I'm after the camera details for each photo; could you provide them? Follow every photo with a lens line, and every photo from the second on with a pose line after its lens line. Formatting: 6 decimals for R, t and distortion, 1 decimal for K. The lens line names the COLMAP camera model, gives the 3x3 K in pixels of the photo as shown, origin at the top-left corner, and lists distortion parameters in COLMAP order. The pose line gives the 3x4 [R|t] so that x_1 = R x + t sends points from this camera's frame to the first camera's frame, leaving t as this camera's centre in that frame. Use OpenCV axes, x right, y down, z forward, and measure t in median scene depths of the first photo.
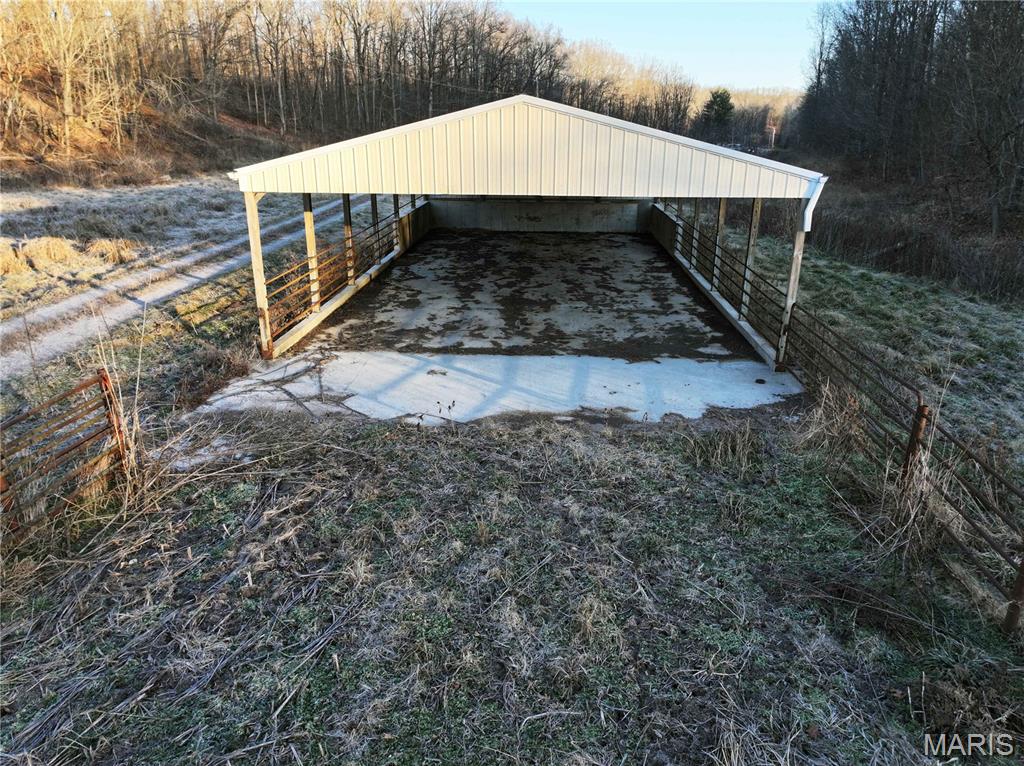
lens RADIAL K [[719.9, 0, 512.5], [0, 719.9, 384.3], [0, 0, 1]] dist [0.003357, -0.001592]
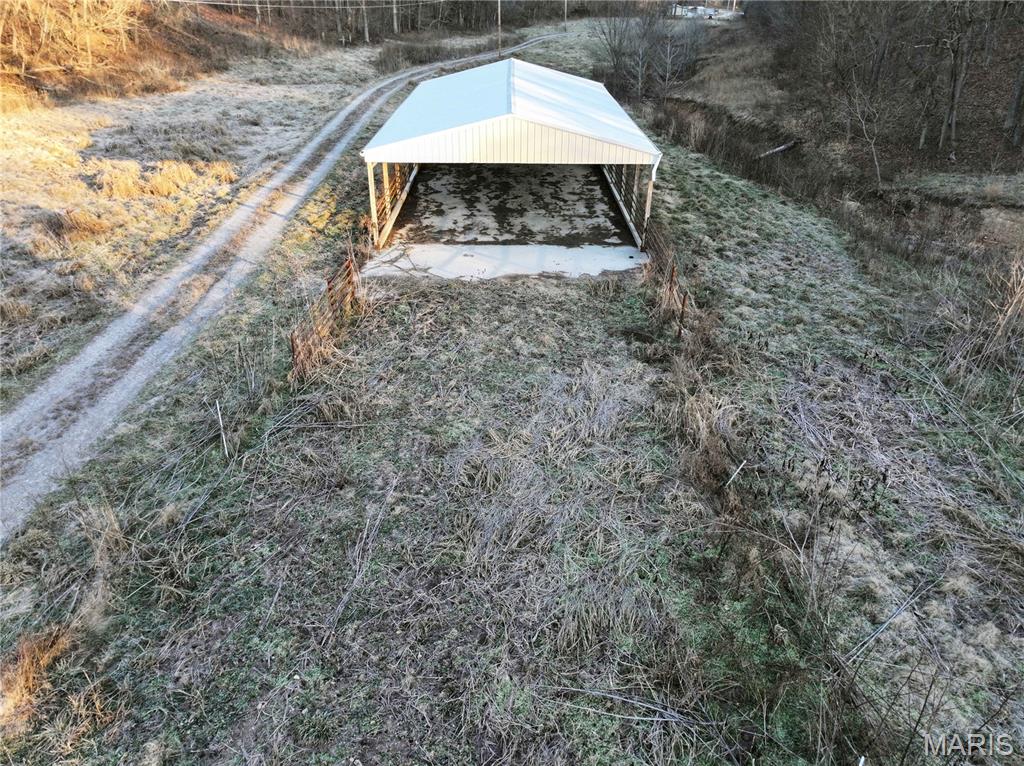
lens RADIAL K [[719.9, 0, 515.6], [0, 719.9, 387.1], [0, 0, 1]] dist [0.003357, -0.001592]
pose [[0.998125, -0.027004, 0.054921, -0.085790], [0.017069, 0.984615, 0.173902, -0.001971], [-0.058772, -0.172638, 0.983230, -0.895799]]
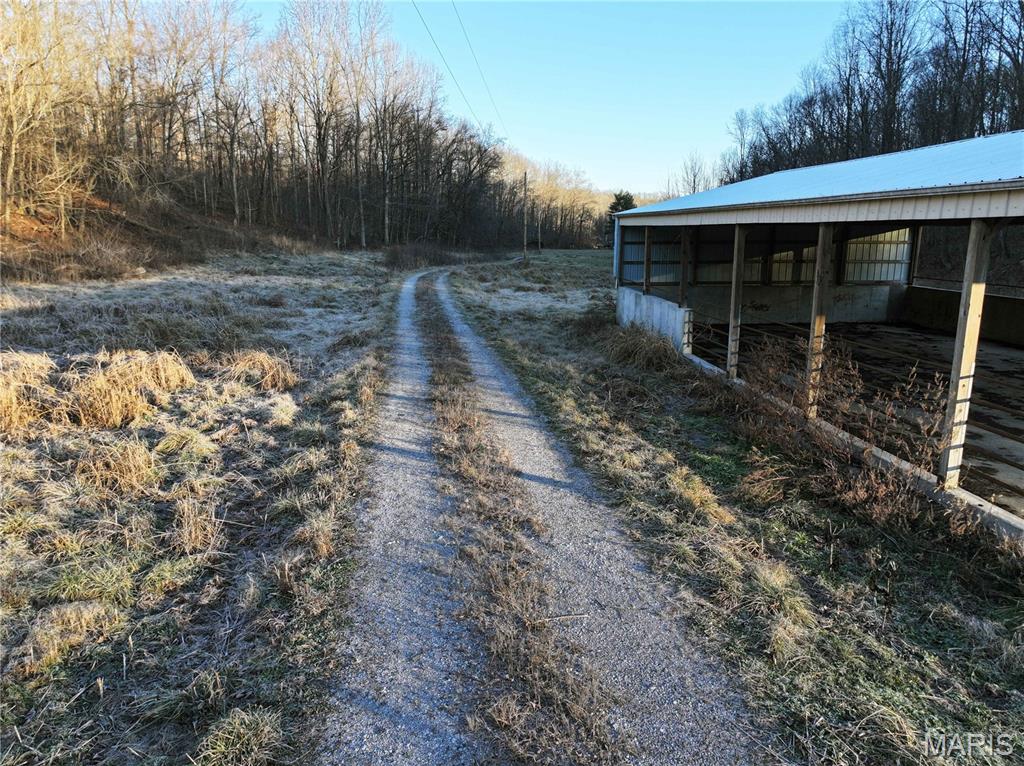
lens RADIAL K [[719.9, 0, 511.4], [0, 719.9, 380.4], [0, 0, 1]] dist [0.003357, -0.001592]
pose [[0.987983, -0.033601, 0.150867, -0.723908], [0.053904, 0.989707, -0.132572, -0.140537], [-0.144860, 0.139111, 0.979624, 0.639303]]
